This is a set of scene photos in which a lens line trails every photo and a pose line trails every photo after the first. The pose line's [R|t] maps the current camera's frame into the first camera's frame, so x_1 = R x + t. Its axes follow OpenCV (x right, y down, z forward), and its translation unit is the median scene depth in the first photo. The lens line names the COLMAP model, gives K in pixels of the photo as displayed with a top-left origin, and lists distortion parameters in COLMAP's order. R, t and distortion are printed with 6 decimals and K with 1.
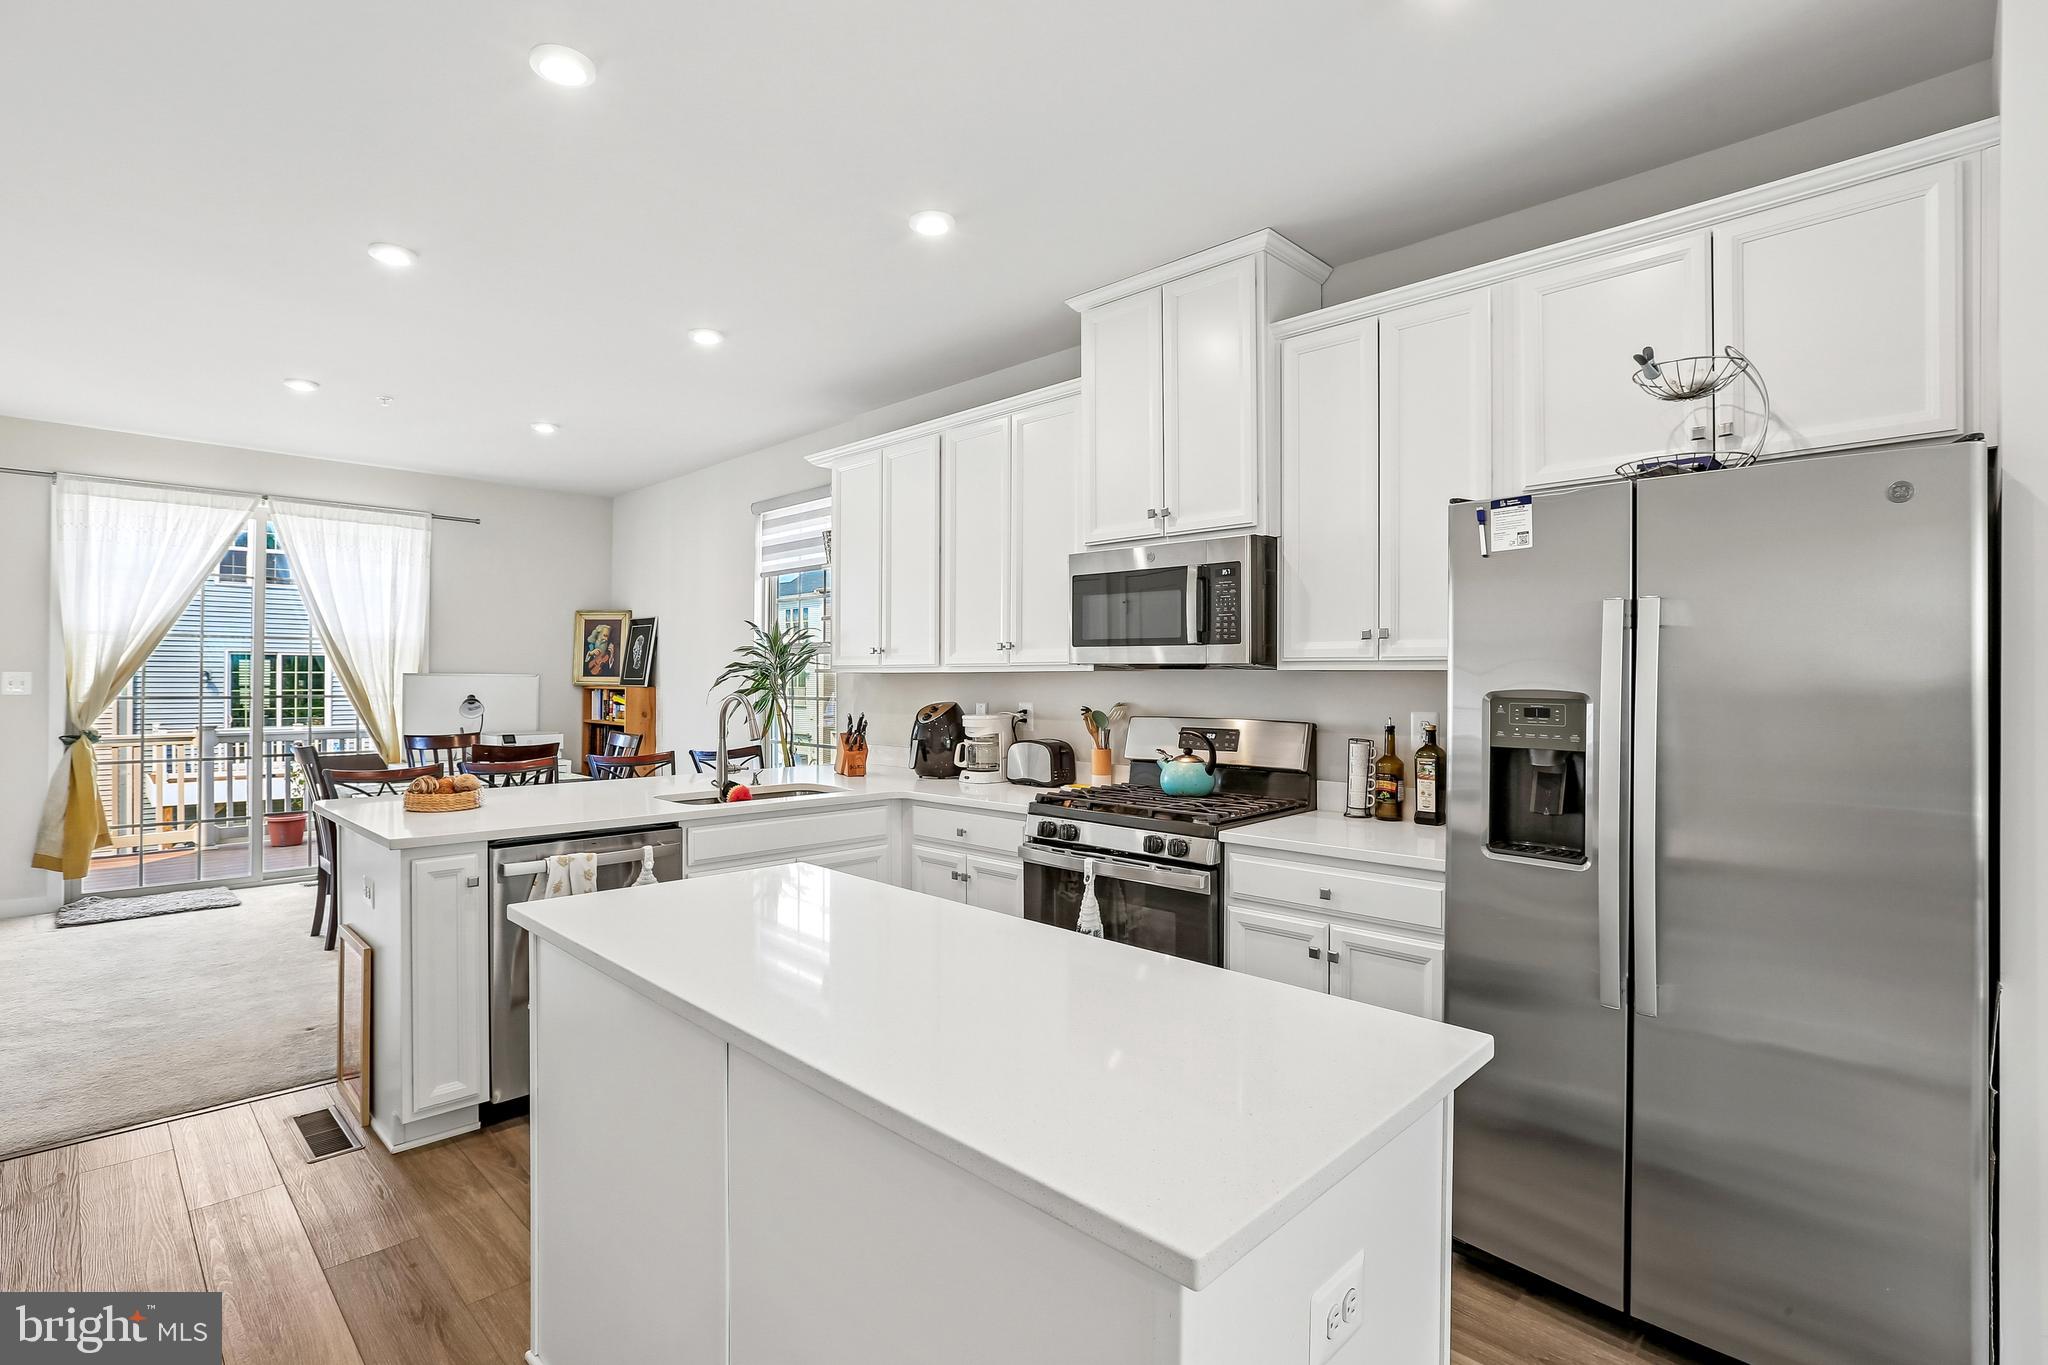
lens RADIAL K [[965.7, 0, 1008.7], [0, 965.7, 679.4], [0, 0, 1]] dist [-0.042737, 0.017115]
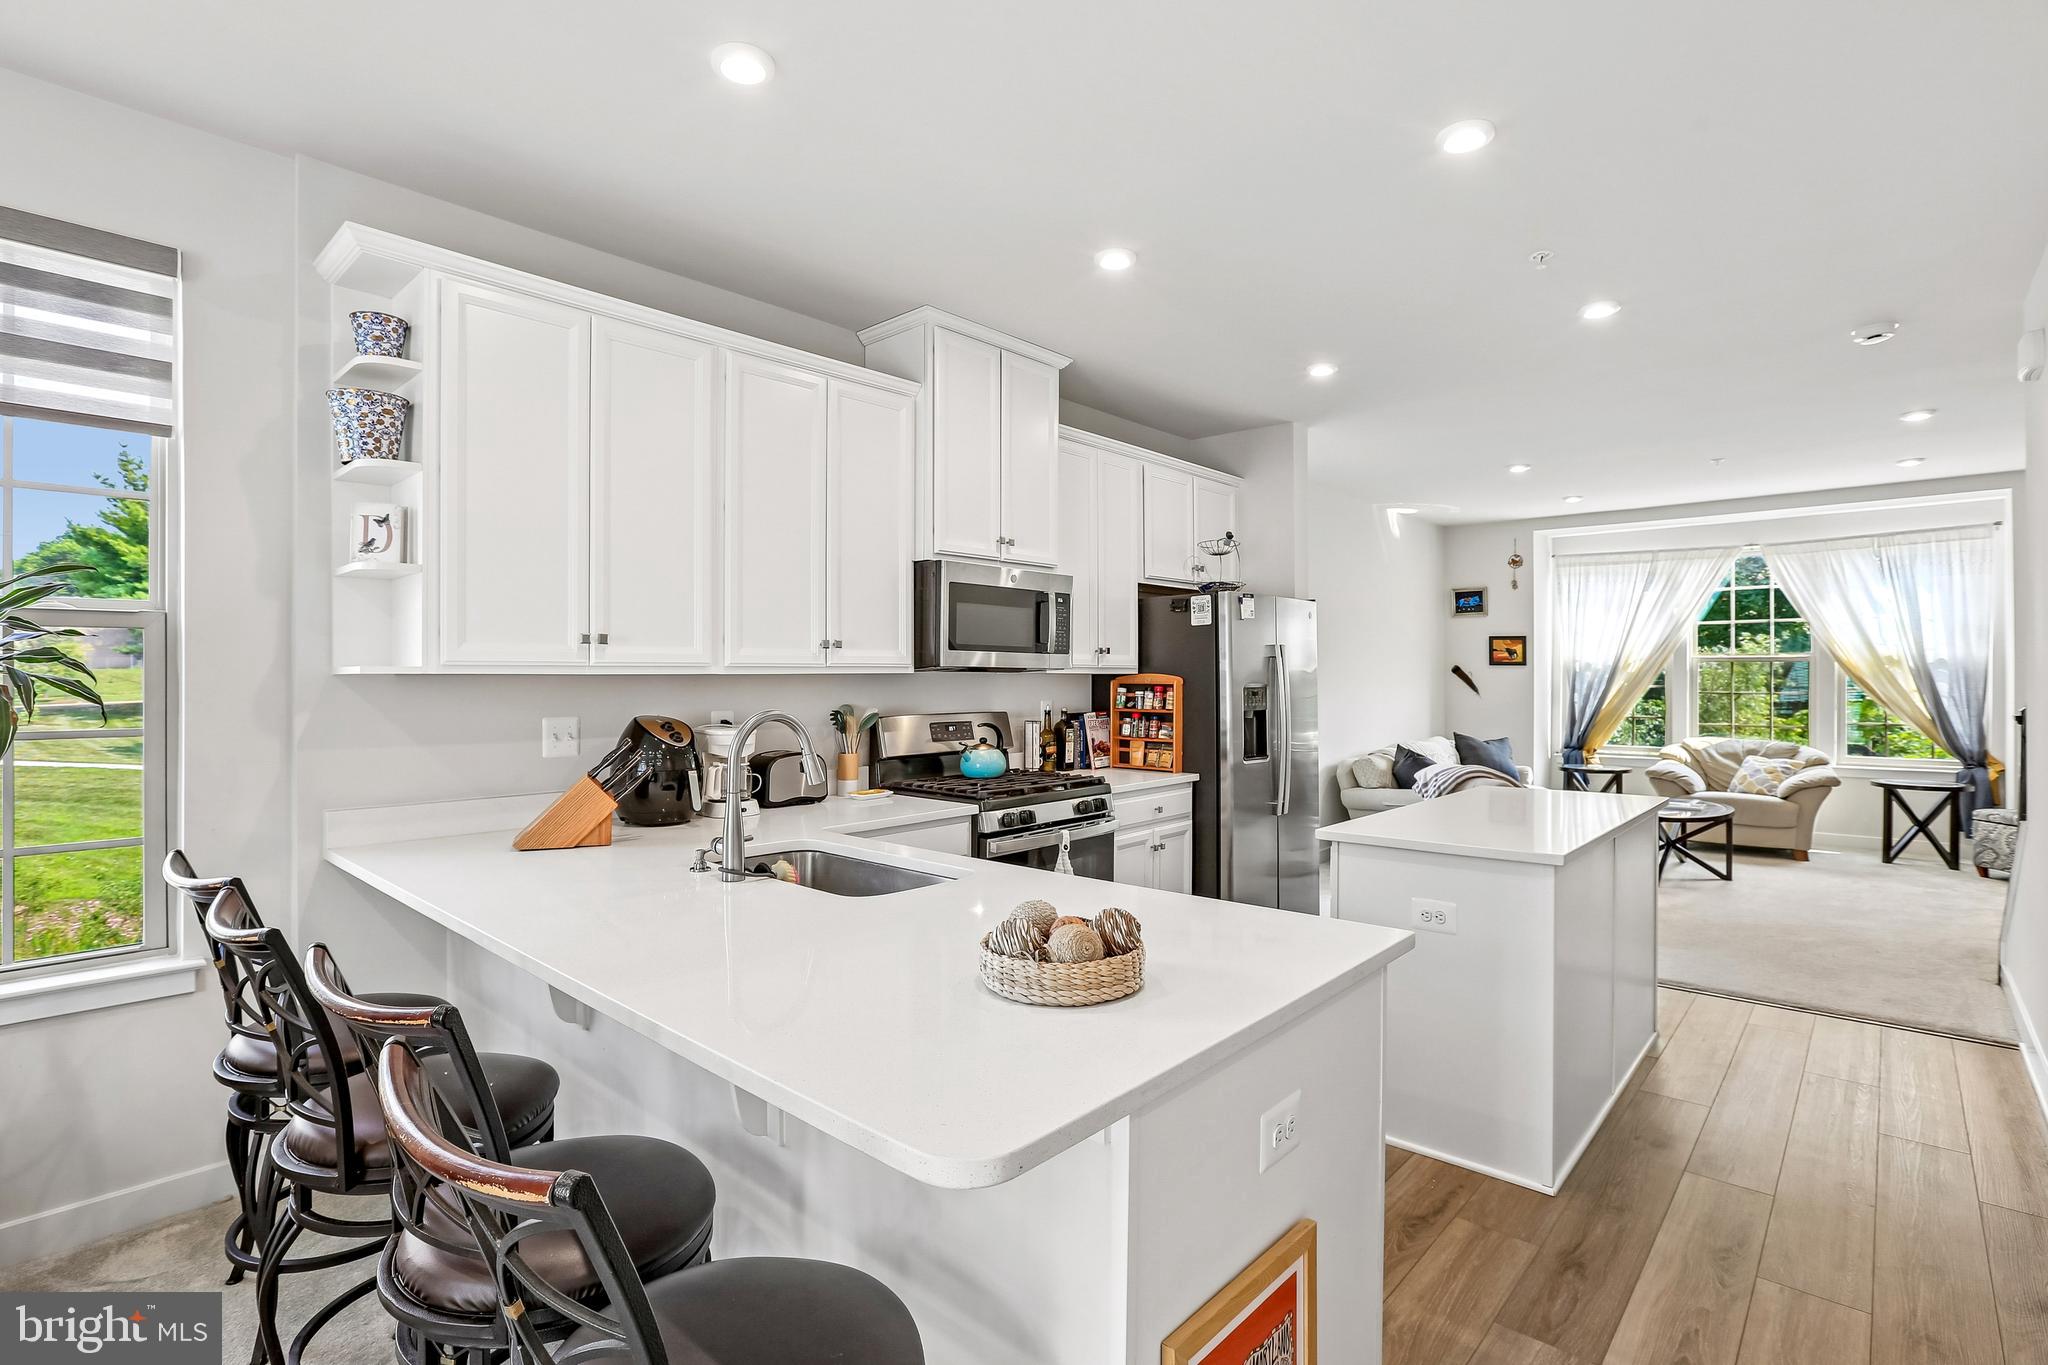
lens RADIAL K [[982.5, 0, 1001.7], [0, 982.5, 660.6], [0, 0, 1]] dist [-0.028328, 0.000796]
pose [[-0.034341, 0.012749, 0.999329, -1.052347], [0.000608, 0.999919, -0.012735, -0.008845], [-0.999410, 0.000171, -0.034346, 1.038896]]
